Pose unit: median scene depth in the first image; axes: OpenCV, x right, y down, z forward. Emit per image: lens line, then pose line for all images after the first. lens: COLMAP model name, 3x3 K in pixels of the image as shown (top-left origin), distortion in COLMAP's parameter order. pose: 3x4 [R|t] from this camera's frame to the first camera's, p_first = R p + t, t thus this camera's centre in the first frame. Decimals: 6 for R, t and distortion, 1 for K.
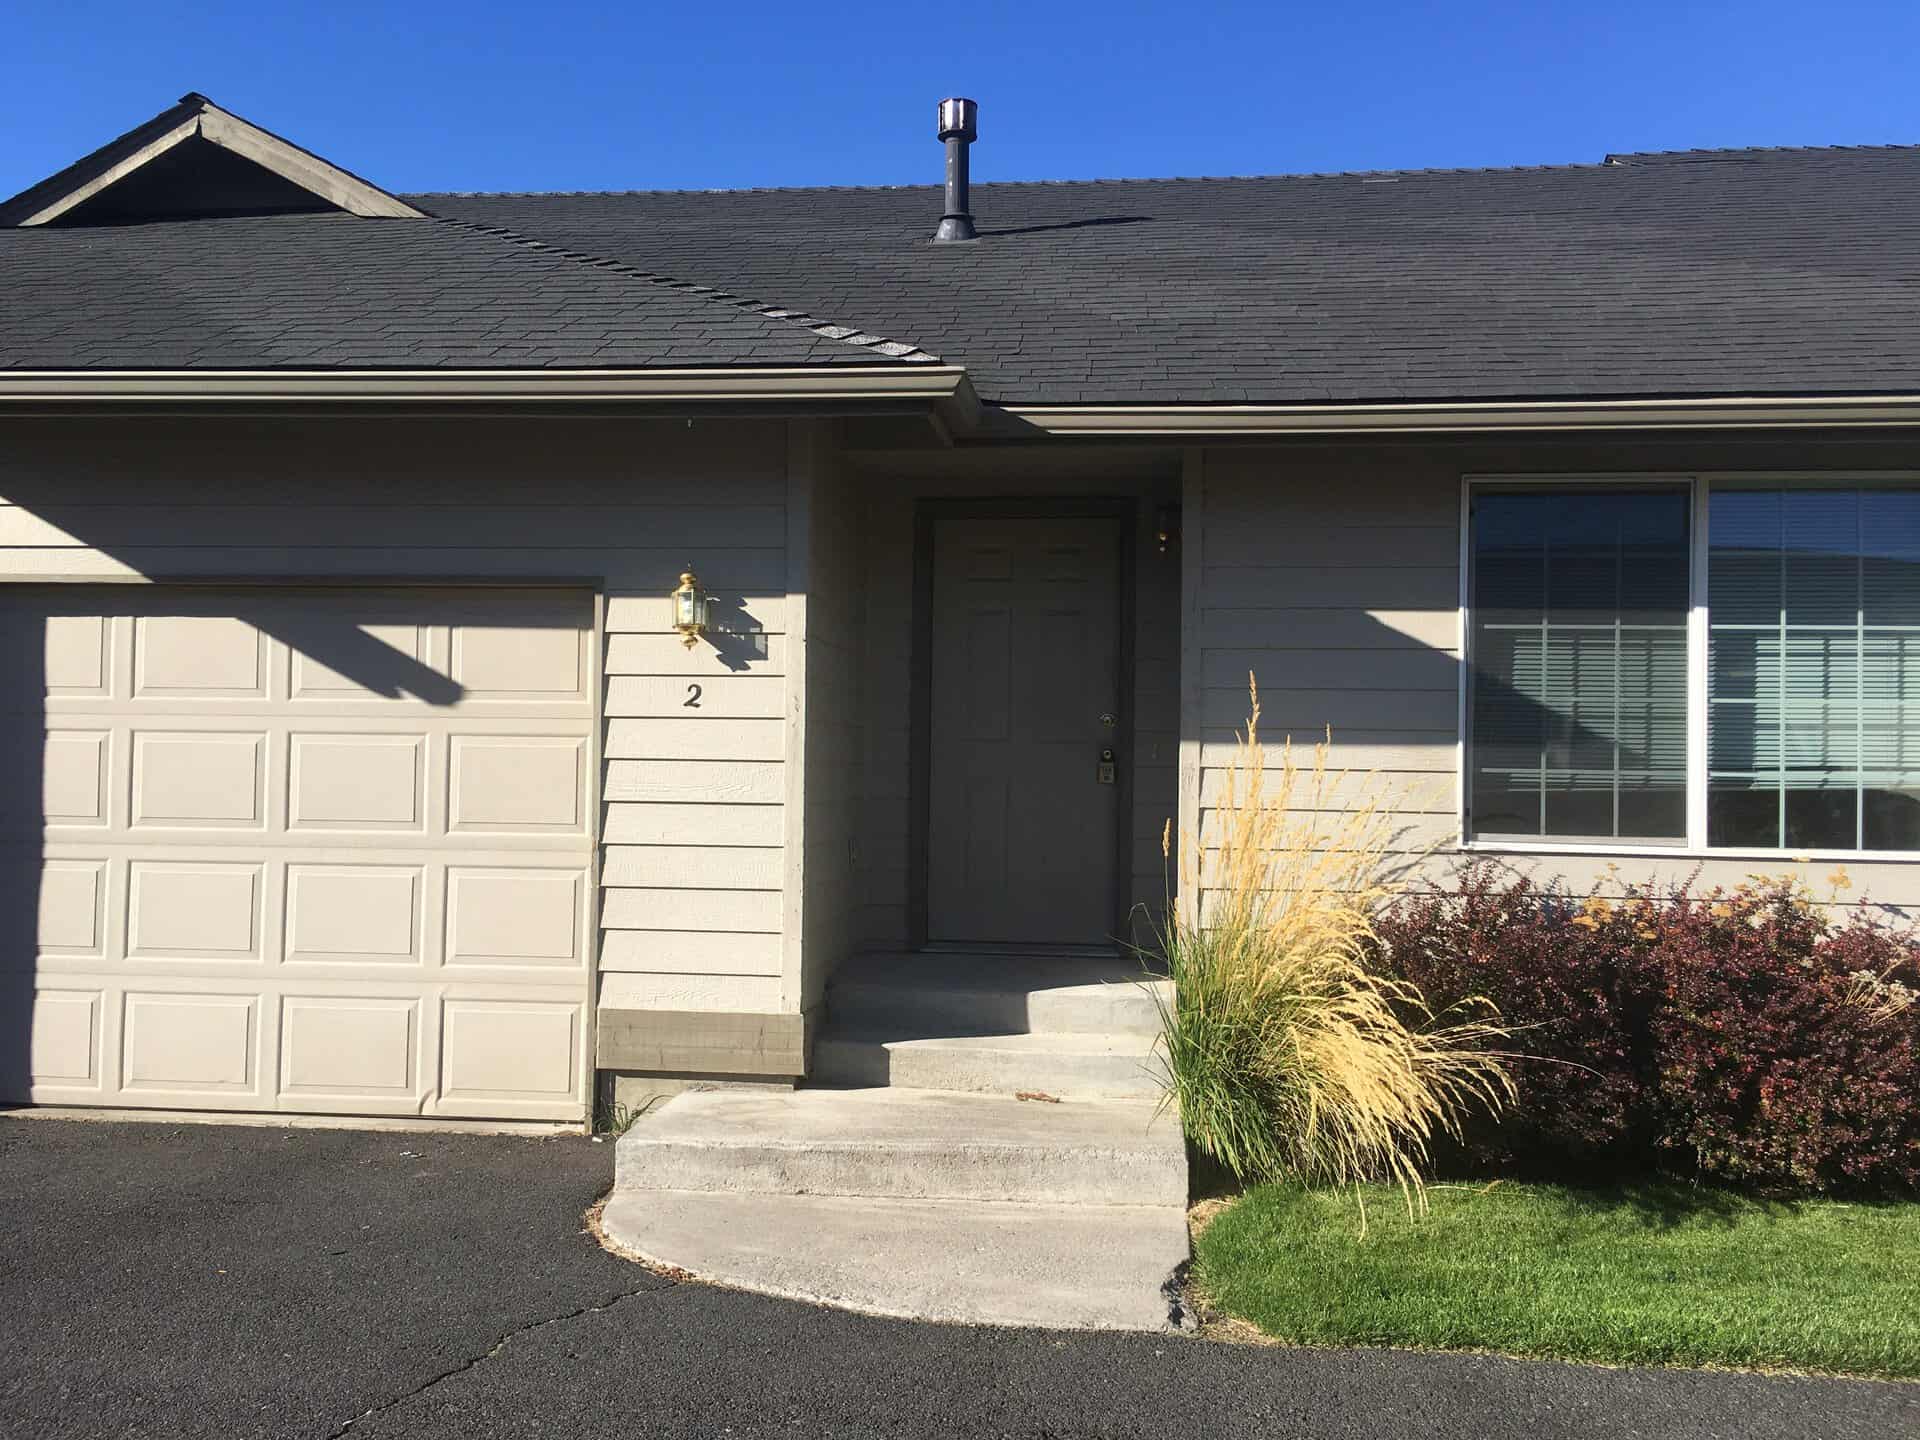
lens RADIAL K [[1648.3, 0, 960.0], [0, 1648.3, 720.0], [0, 0, 1]] dist [0.095144, -0.128279]
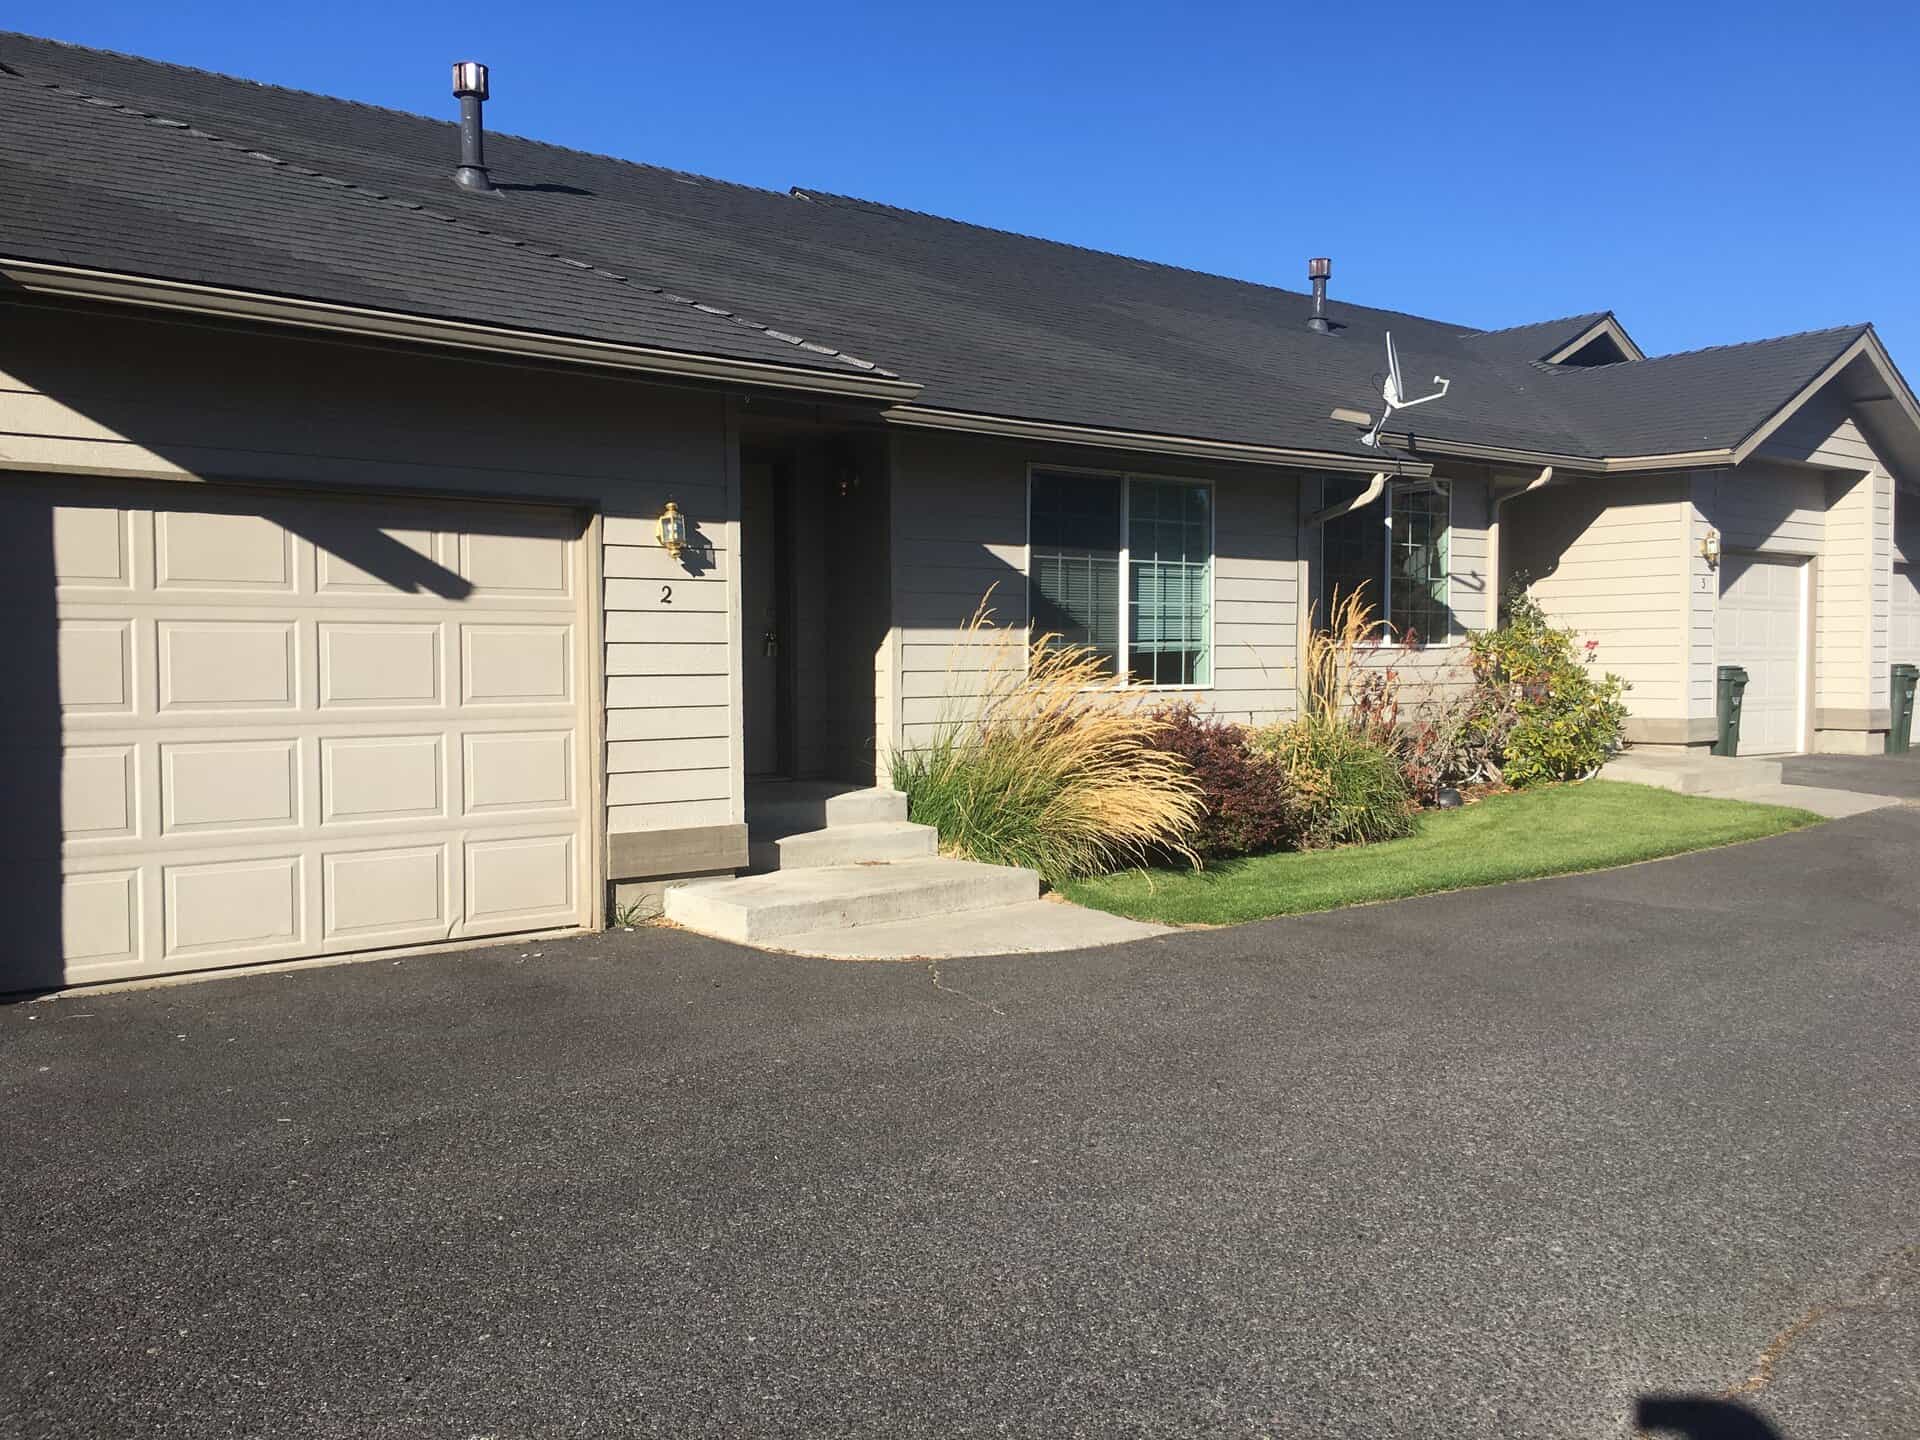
lens RADIAL K [[1648.3, 0, 960.0], [0, 1648.3, 720.0], [0, 0, 1]] dist [0.095144, -0.128279]
pose [[0.699730, -0.045030, 0.712987, -0.912029], [-0.007500, 0.997494, 0.070359, -0.009038], [-0.714368, -0.054580, 0.697638, -0.096962]]
